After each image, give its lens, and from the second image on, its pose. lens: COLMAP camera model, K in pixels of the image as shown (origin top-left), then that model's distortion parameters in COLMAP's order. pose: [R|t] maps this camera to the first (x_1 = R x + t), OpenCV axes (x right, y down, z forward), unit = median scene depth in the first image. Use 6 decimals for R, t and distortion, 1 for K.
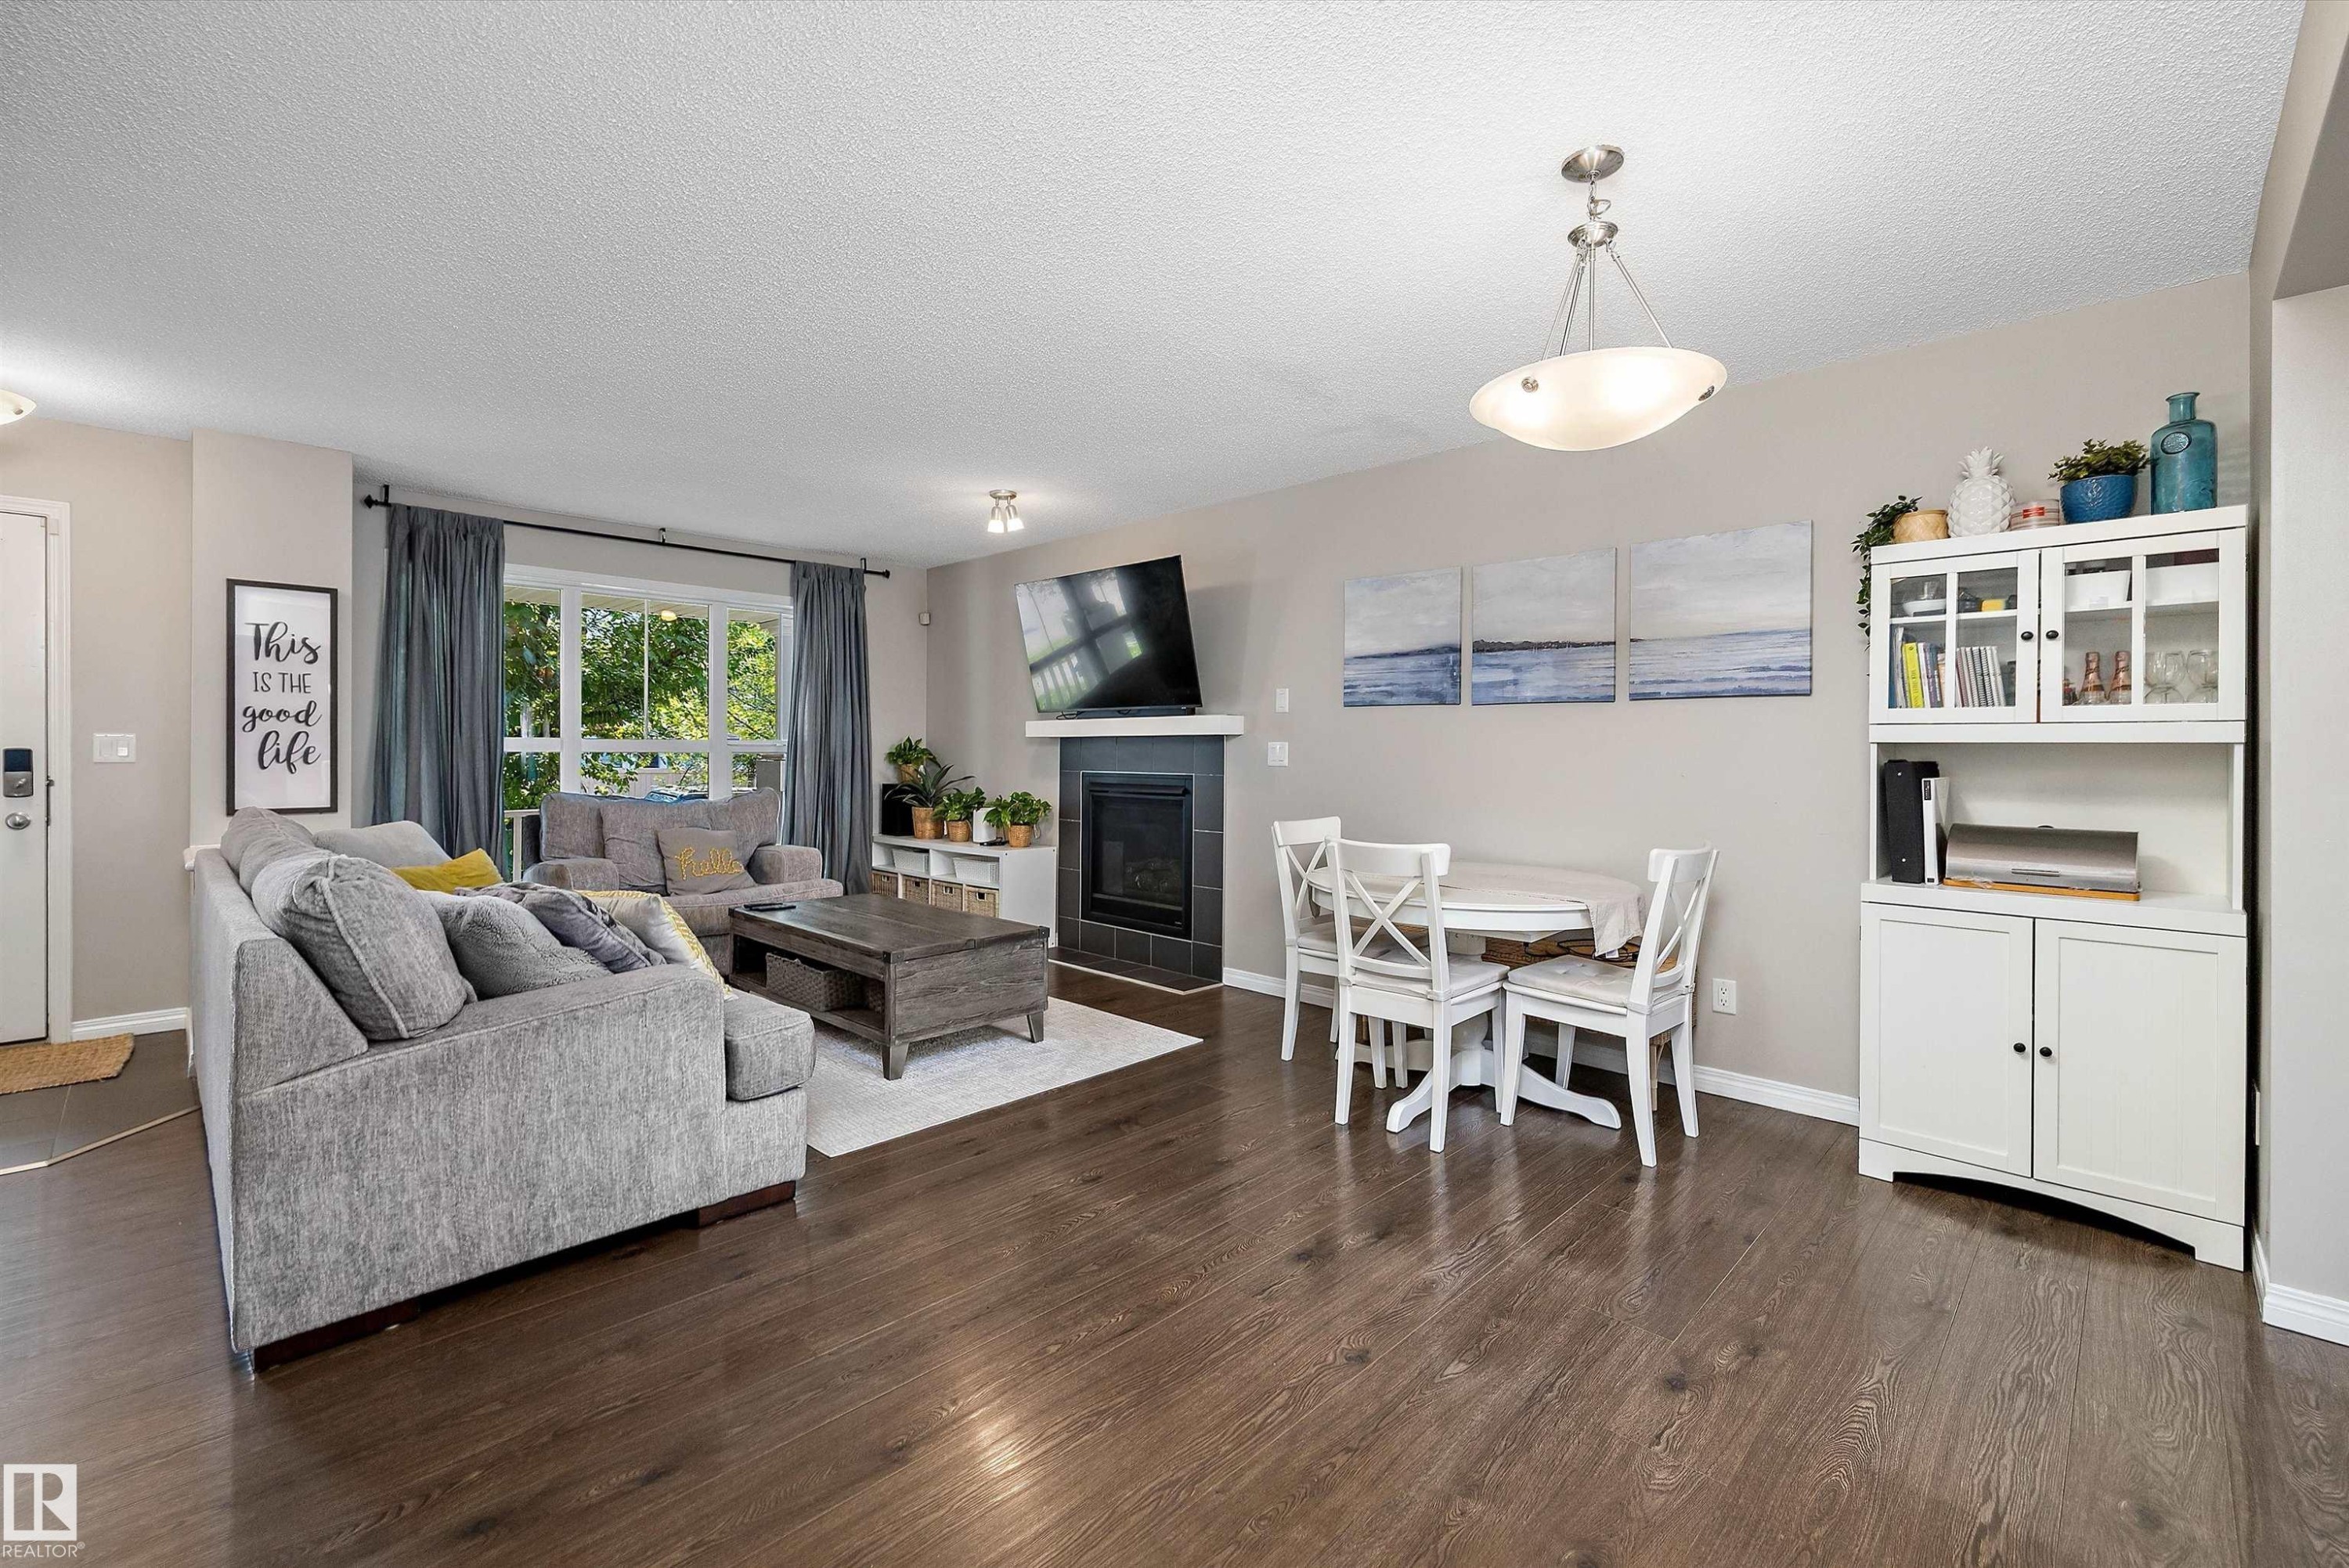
lens RADIAL K [[999.2, 0, 1157.1], [0, 999.2, 752.9], [0, 0, 1]] dist [0.000485, -0.000379]
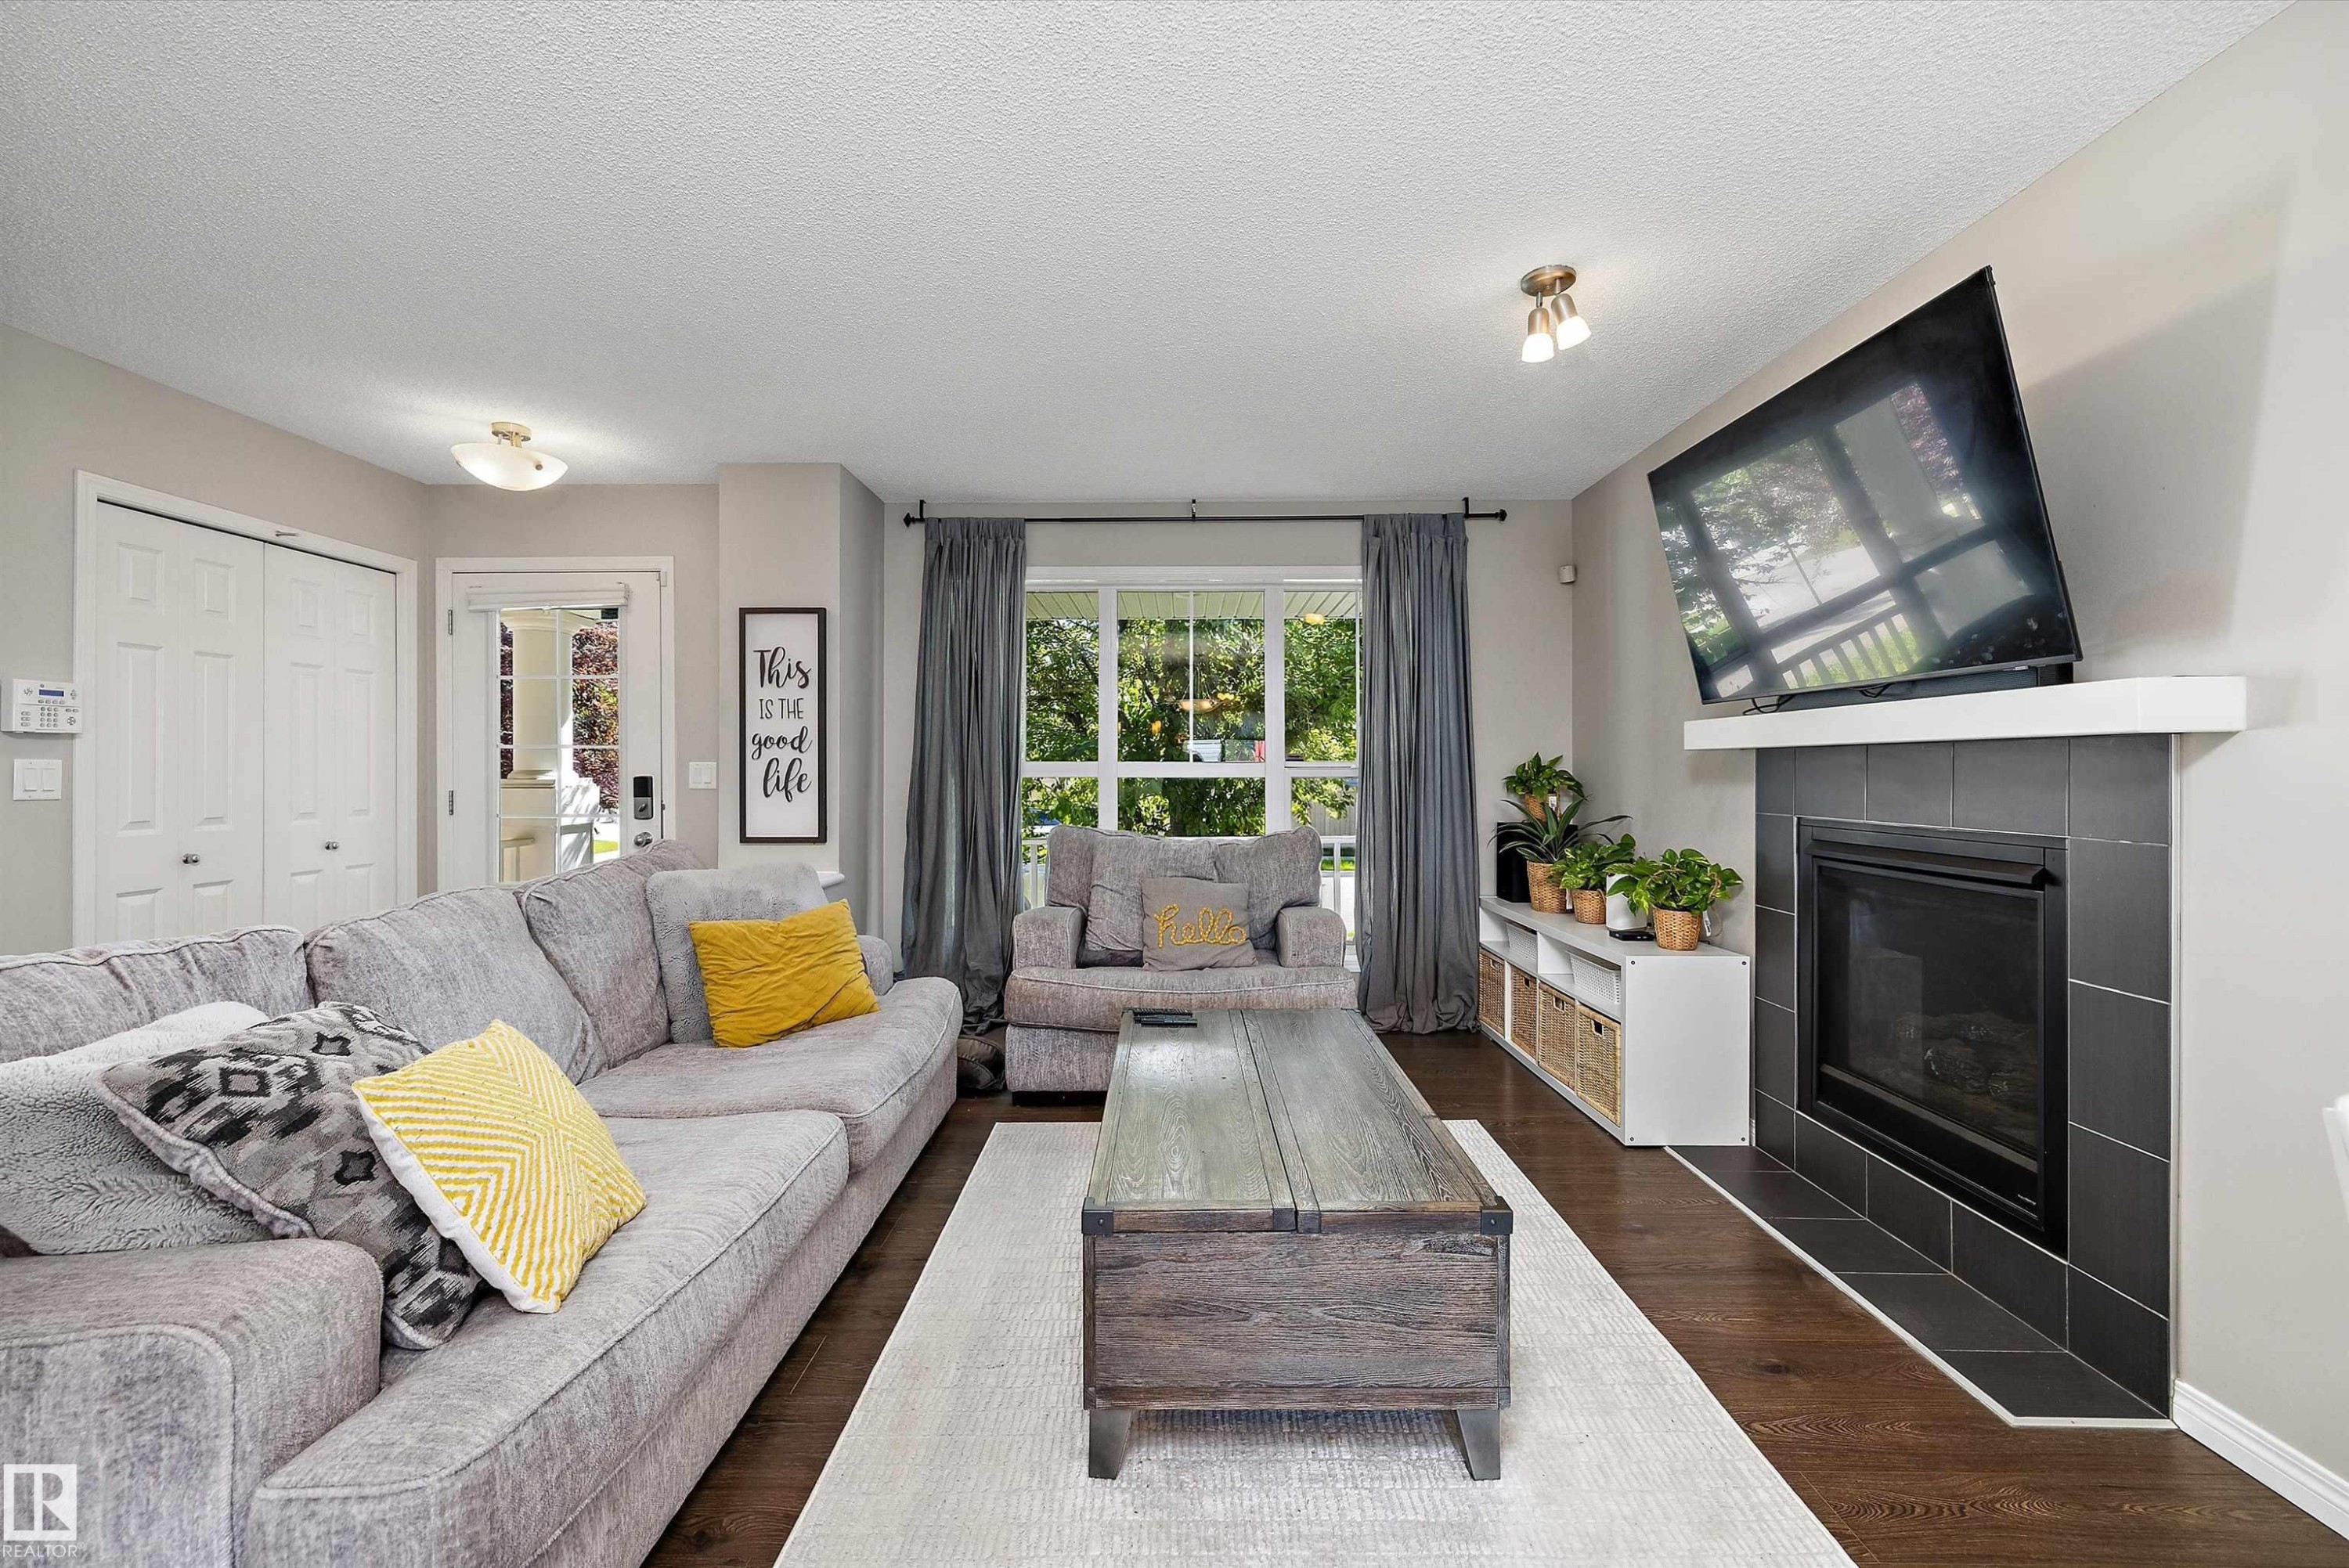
lens RADIAL K [[981.2, 0, 1180.4], [0, 981.2, 765.1], [0, 0, 1]] dist [0.000624, 0.000265]
pose [[0.700278, -0.007924, -0.713826, 0.085918], [0.003421, 0.999964, -0.007744, -0.006346], [0.713862, 0.002981, 0.700280, 0.609756]]
